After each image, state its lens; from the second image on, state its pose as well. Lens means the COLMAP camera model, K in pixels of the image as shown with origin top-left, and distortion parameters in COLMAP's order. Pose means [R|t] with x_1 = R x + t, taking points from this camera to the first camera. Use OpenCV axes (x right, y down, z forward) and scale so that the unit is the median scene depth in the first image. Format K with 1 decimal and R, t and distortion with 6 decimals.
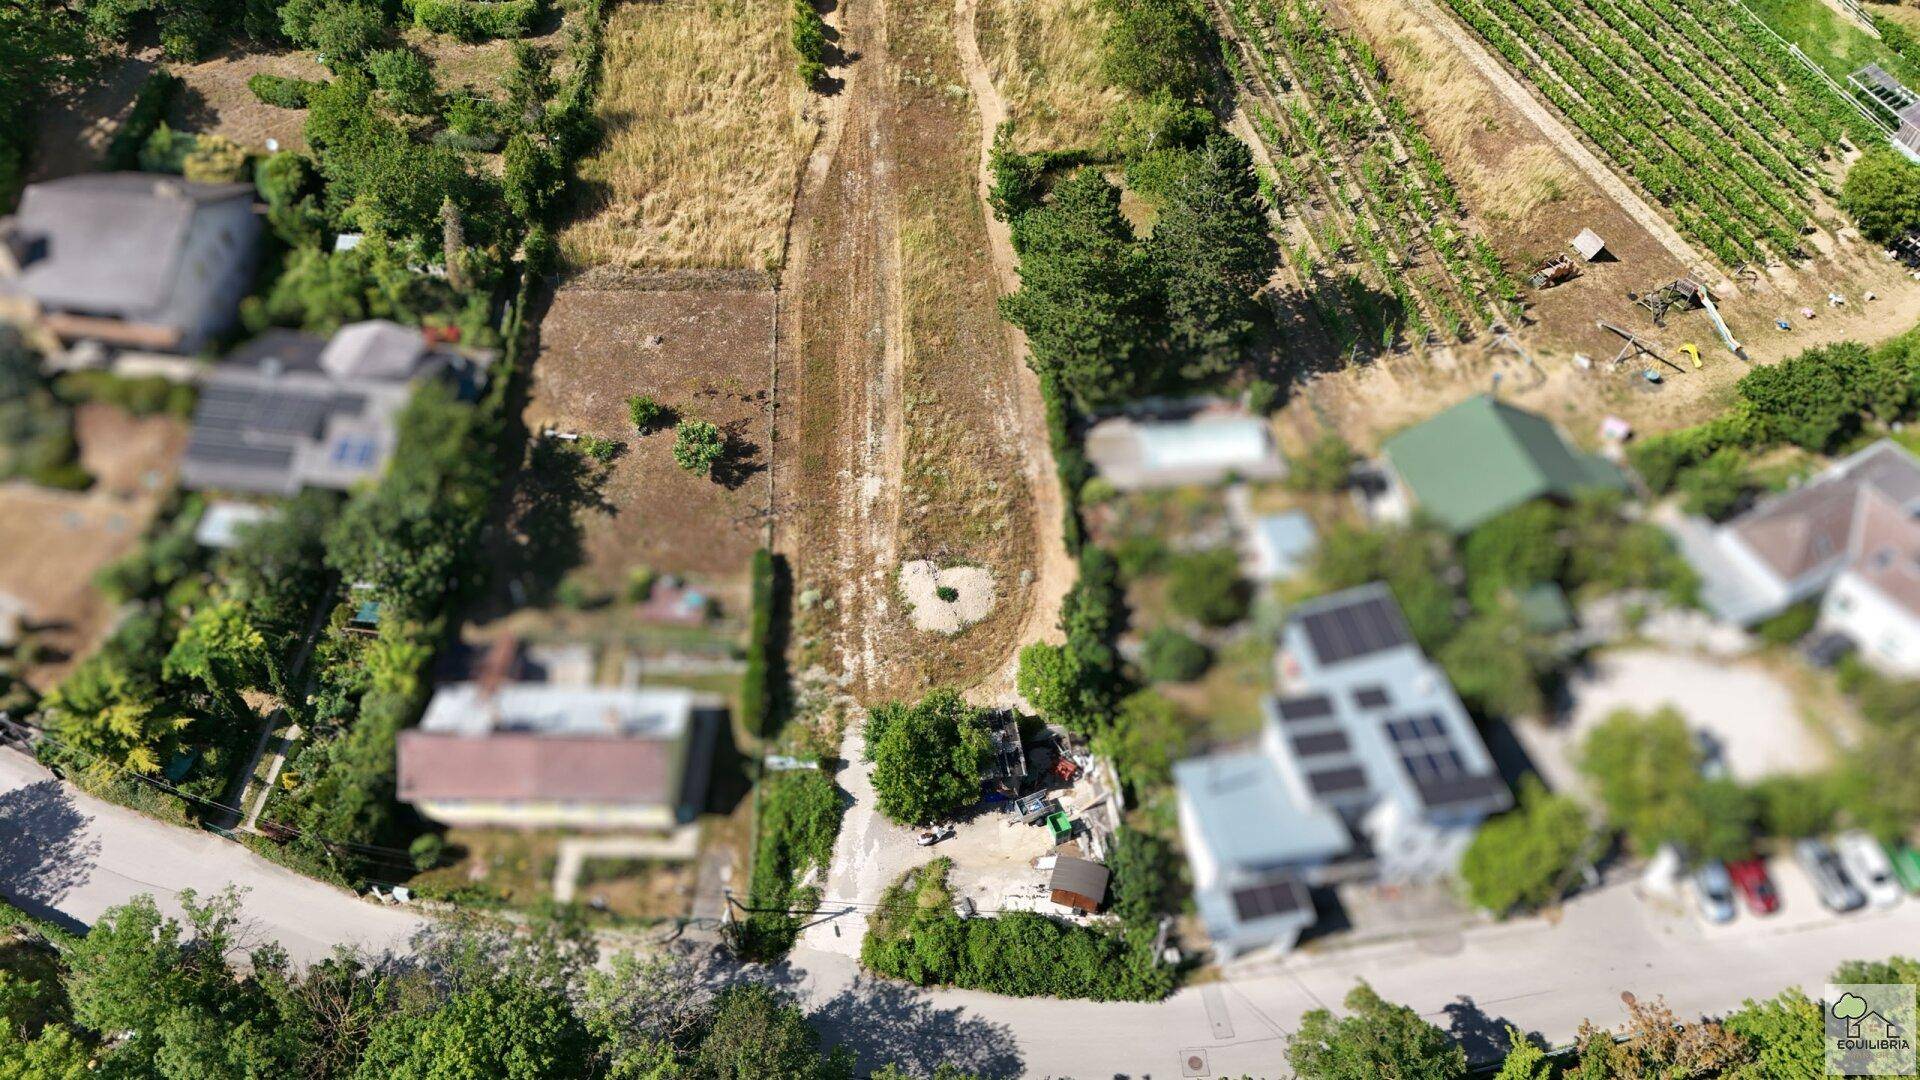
lens RADIAL K [[1413.0, 0, 960.6], [0, 1413.0, 521.1], [0, 0, 1]] dist [0.098884, -0.132238]
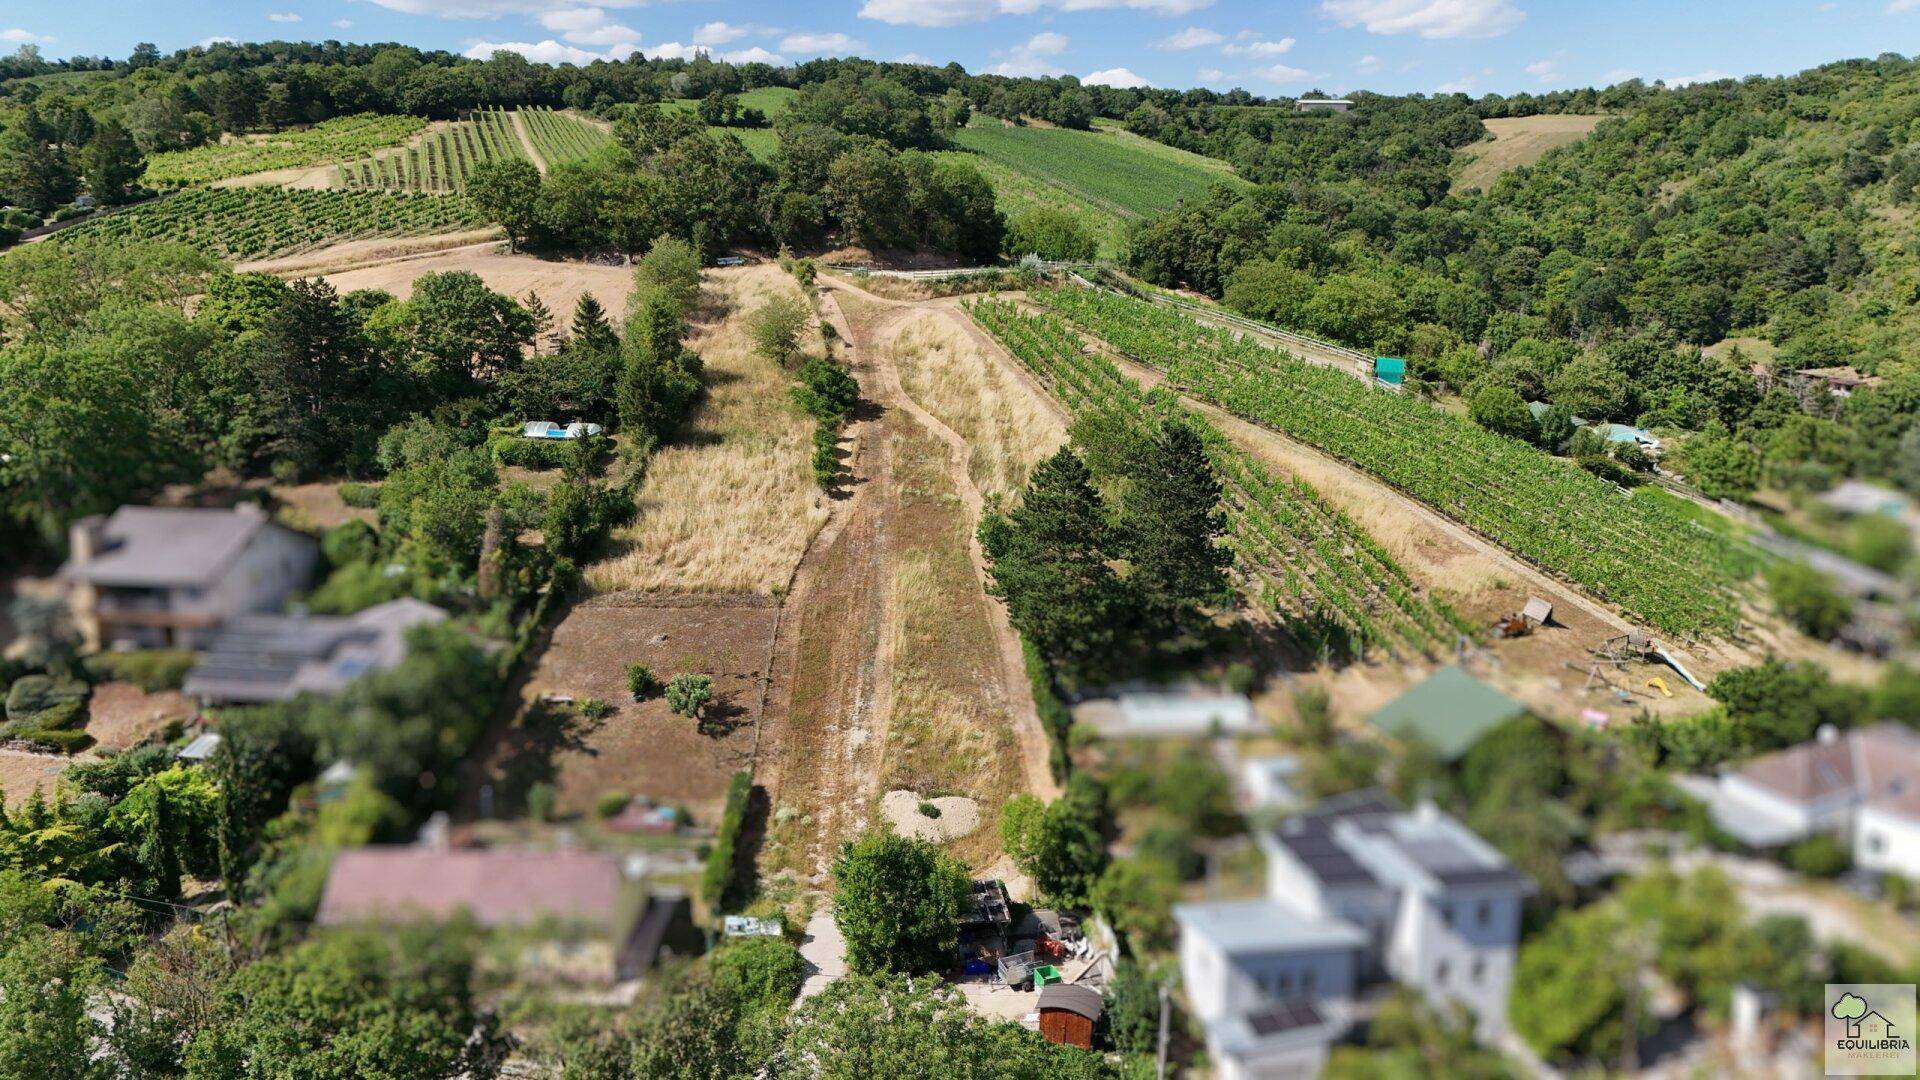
lens RADIAL K [[1413.0, 0, 960.6], [0, 1413.0, 521.1], [0, 0, 1]] dist [0.098884, -0.132238]
pose [[0.999908, 0.000797, -0.013547, 0.022966], [-0.008511, 0.814348, -0.580315, 0.426586], [0.010569, 0.580377, 0.814280, 0.096092]]
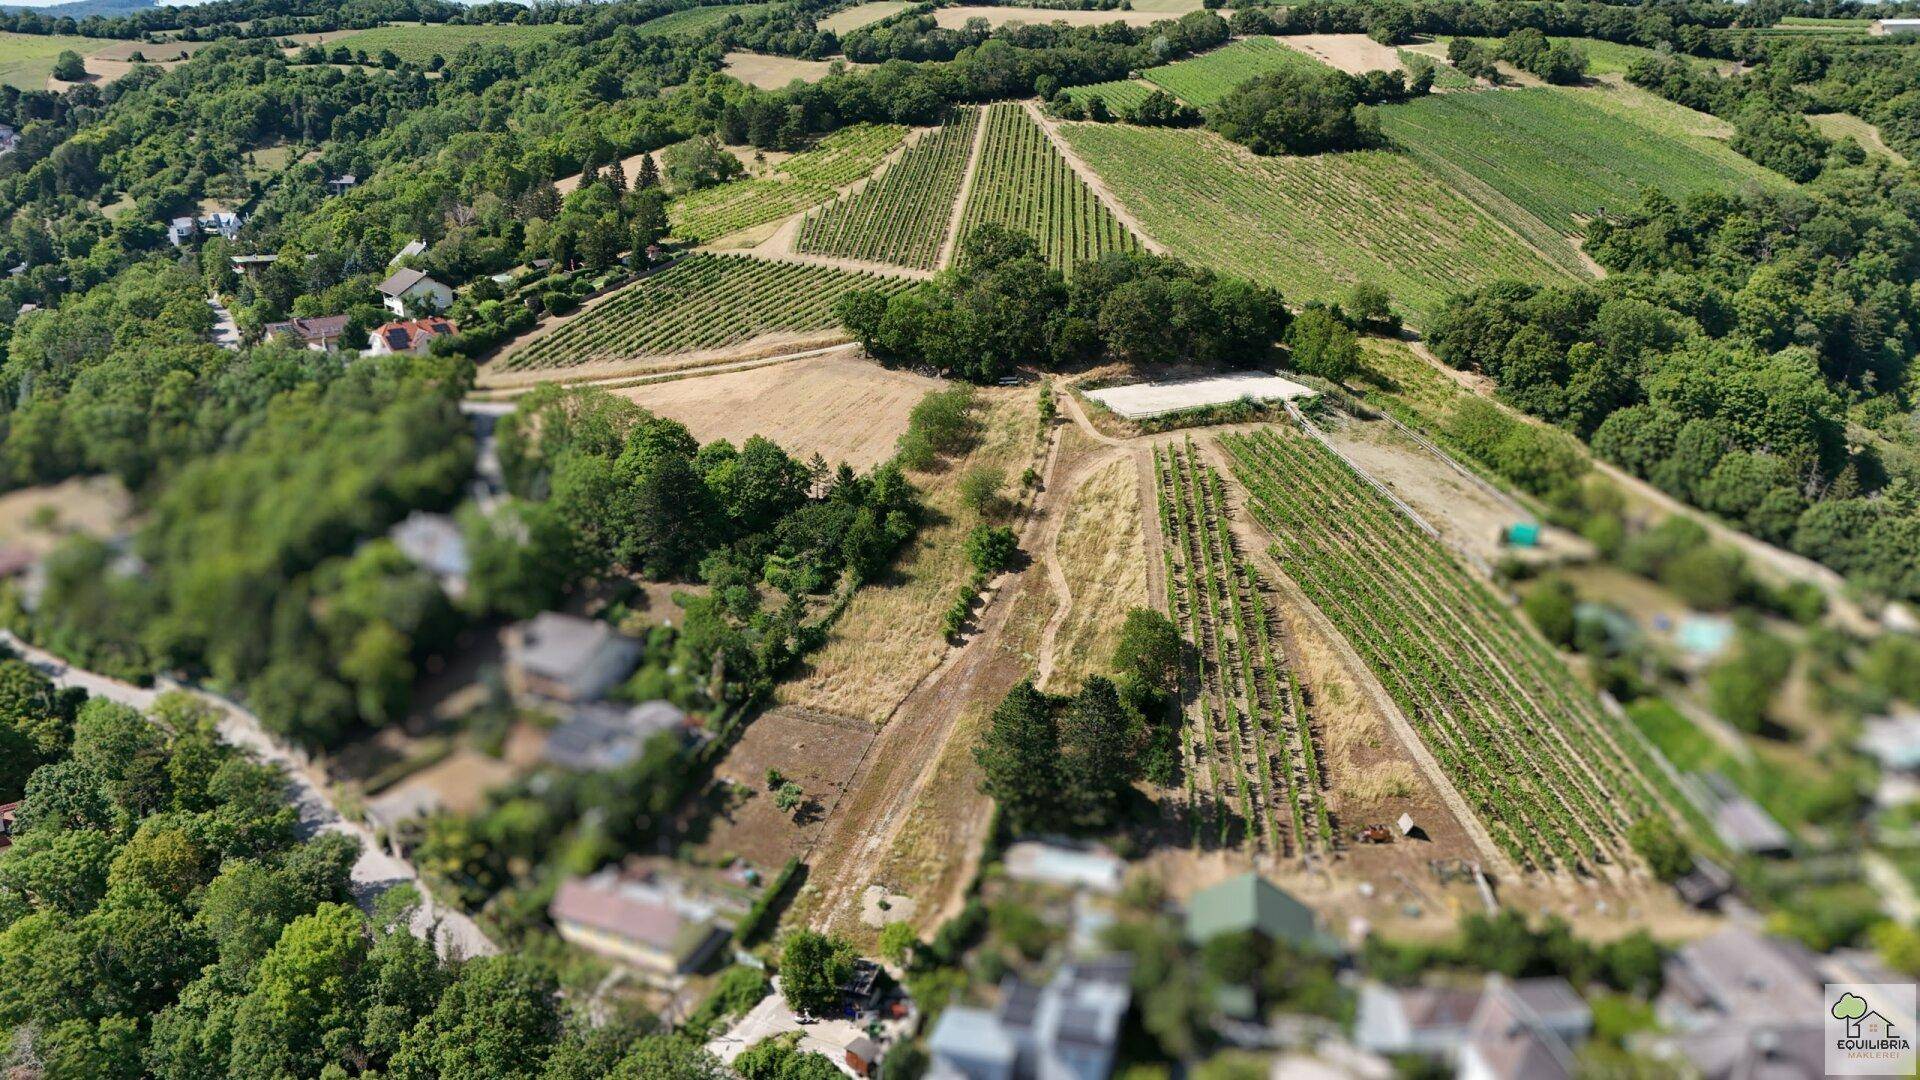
lens RADIAL K [[1413.0, 0, 960.6], [0, 1413.0, 521.1], [0, 0, 1]] dist [0.098884, -0.132238]
pose [[0.916830, 0.122619, -0.379983, 0.604421], [-0.291828, 0.855304, -0.428125, 0.330105], [0.272505, 0.503408, 0.819952, -0.511425]]
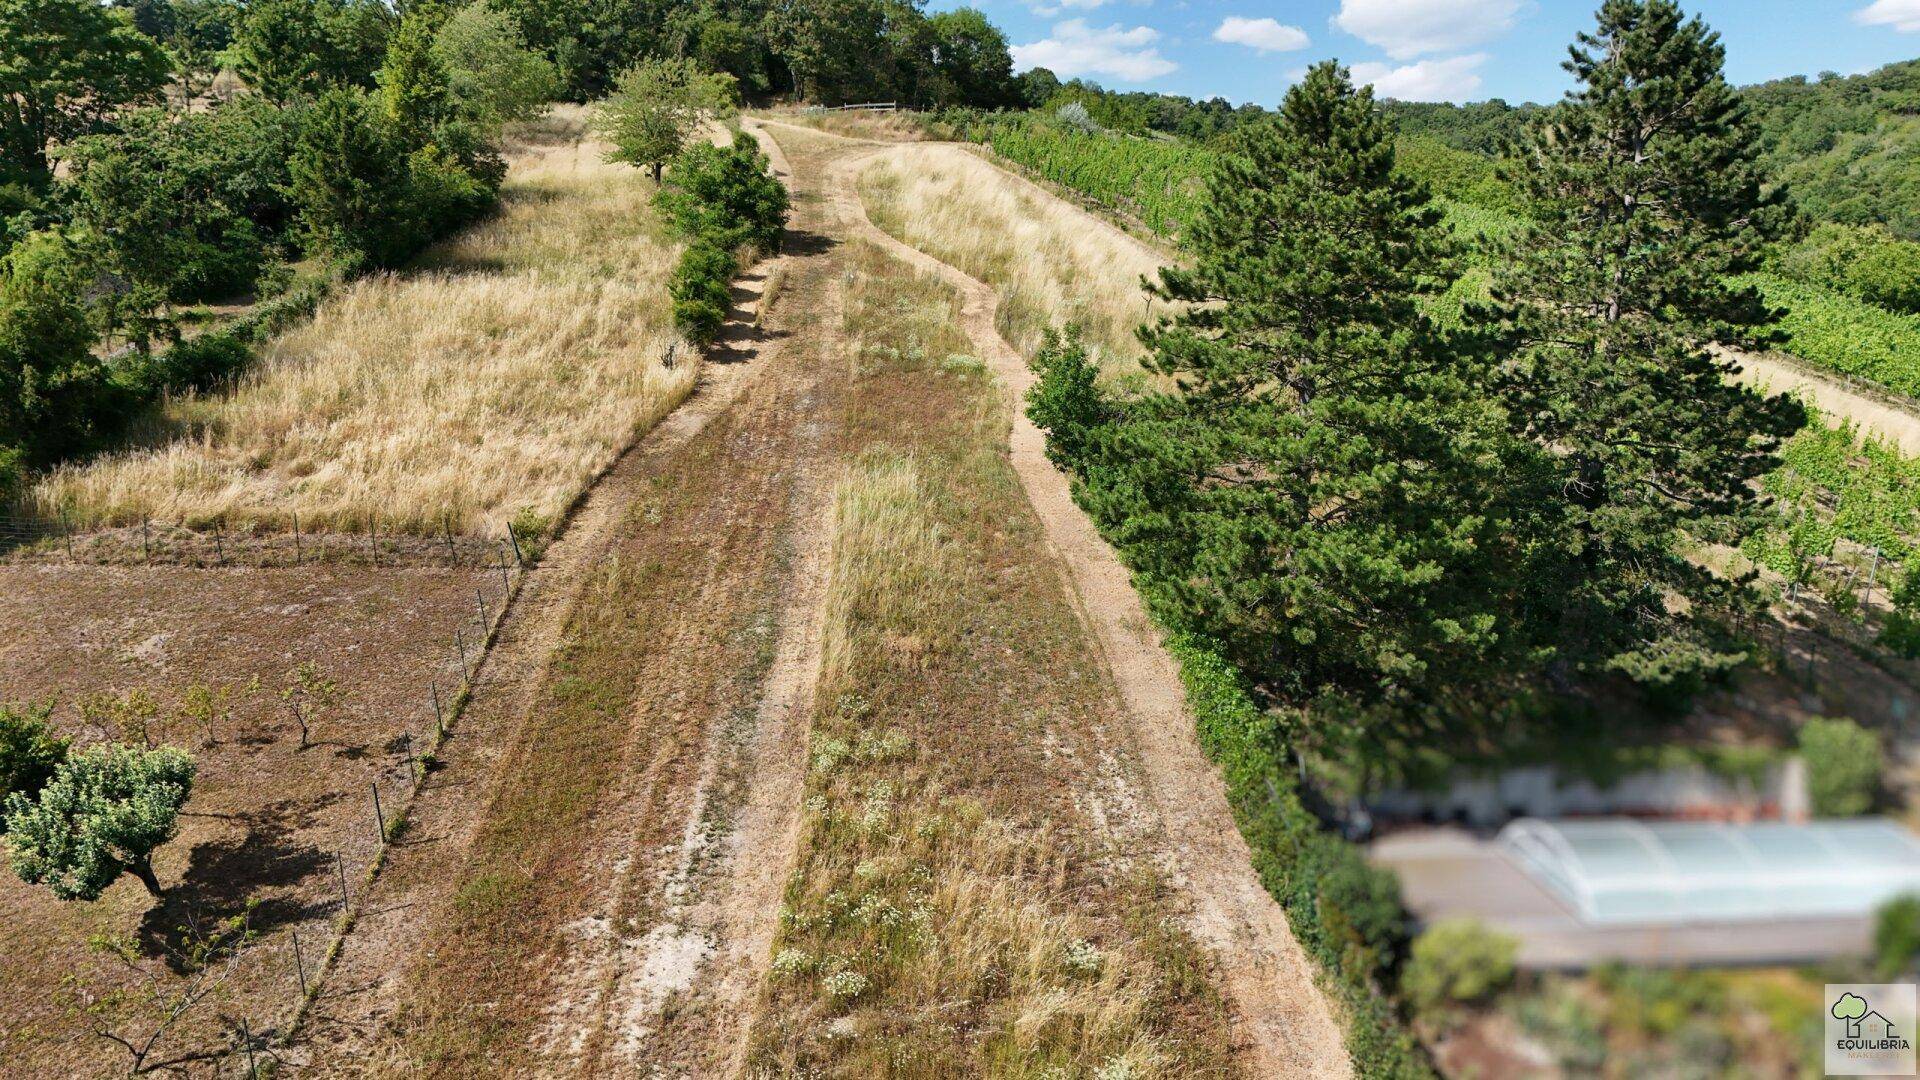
lens RADIAL K [[1413.0, 0, 960.6], [0, 1413.0, 521.1], [0, 0, 1]] dist [0.098884, -0.132238]
pose [[0.999977, 0.005301, -0.004209, -0.002037], [-0.006768, 0.790454, -0.612485, 0.083160], [0.000081, 0.612499, 0.790471, 0.701113]]
